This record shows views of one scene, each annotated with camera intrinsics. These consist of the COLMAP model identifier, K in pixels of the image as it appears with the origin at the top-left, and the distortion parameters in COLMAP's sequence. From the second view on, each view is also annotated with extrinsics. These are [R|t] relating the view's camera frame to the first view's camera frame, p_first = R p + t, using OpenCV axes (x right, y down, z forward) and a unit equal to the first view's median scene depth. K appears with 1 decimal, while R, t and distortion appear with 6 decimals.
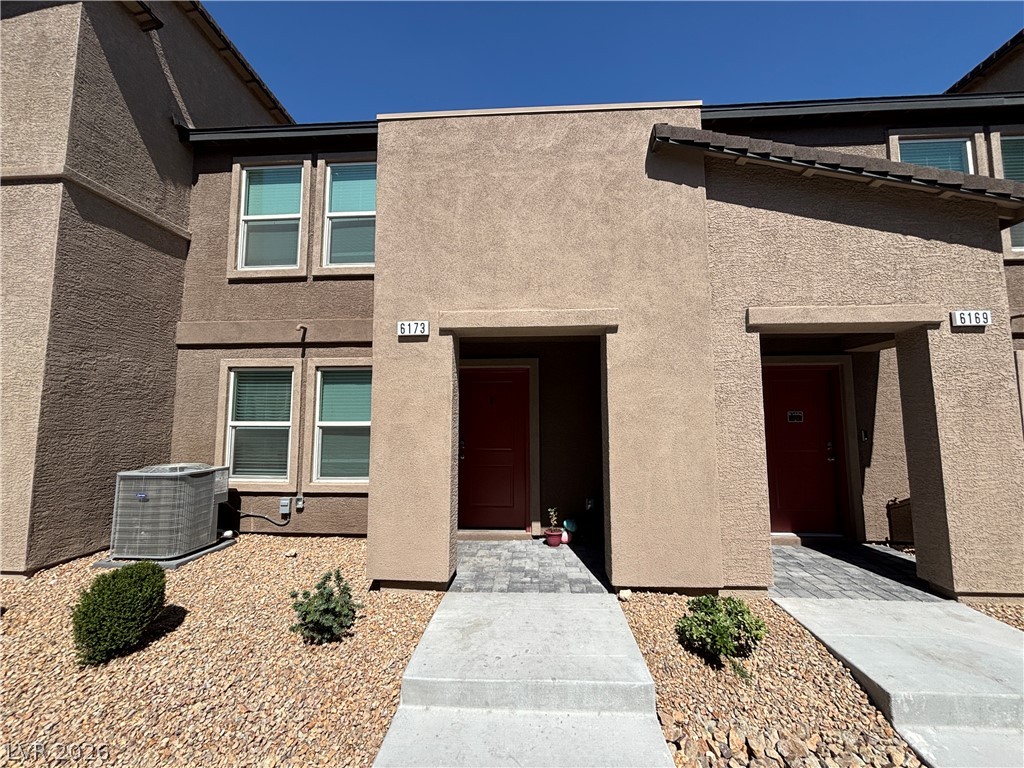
lens RADIAL K [[413.3, 0, 513.8], [0, 413.3, 382.6], [0, 0, 1]] dist [0.002566, 0.000015]
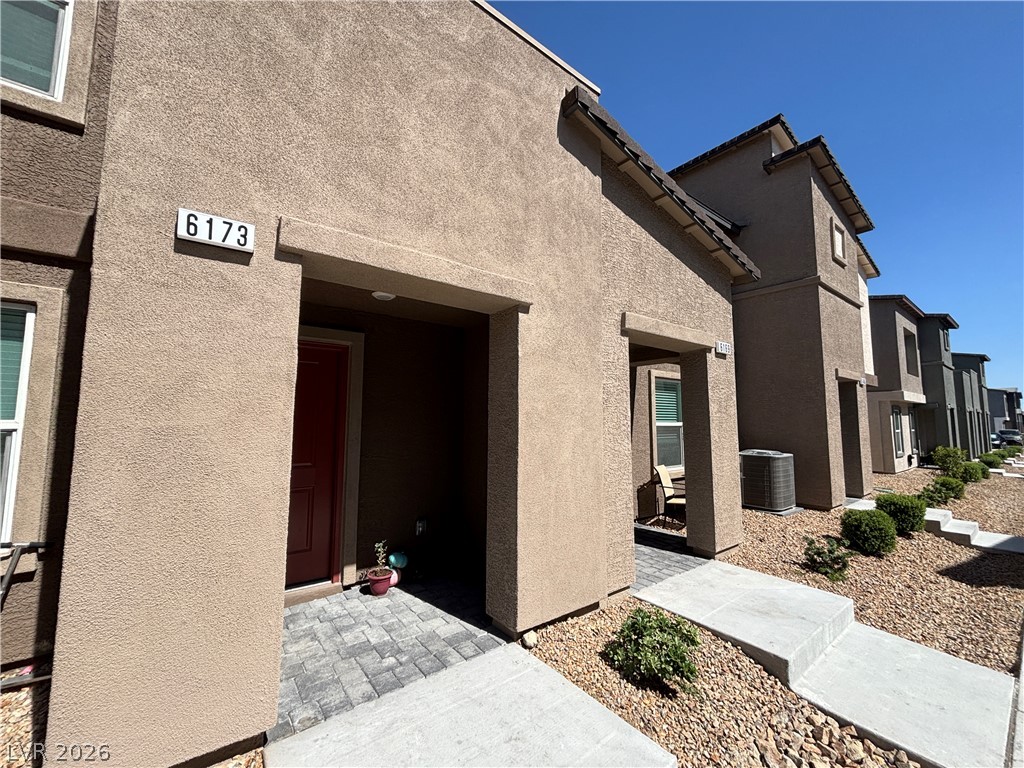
lens RADIAL K [[413.3, 0, 510.7], [0, 413.3, 383.3], [0, 0, 1]] dist [0.002566, 0.000015]
pose [[0.756283, 0.065990, 0.650909, -0.290939], [-0.065963, 0.997522, -0.024489, 0.038461], [-0.650911, -0.024415, 0.758761, 0.398492]]
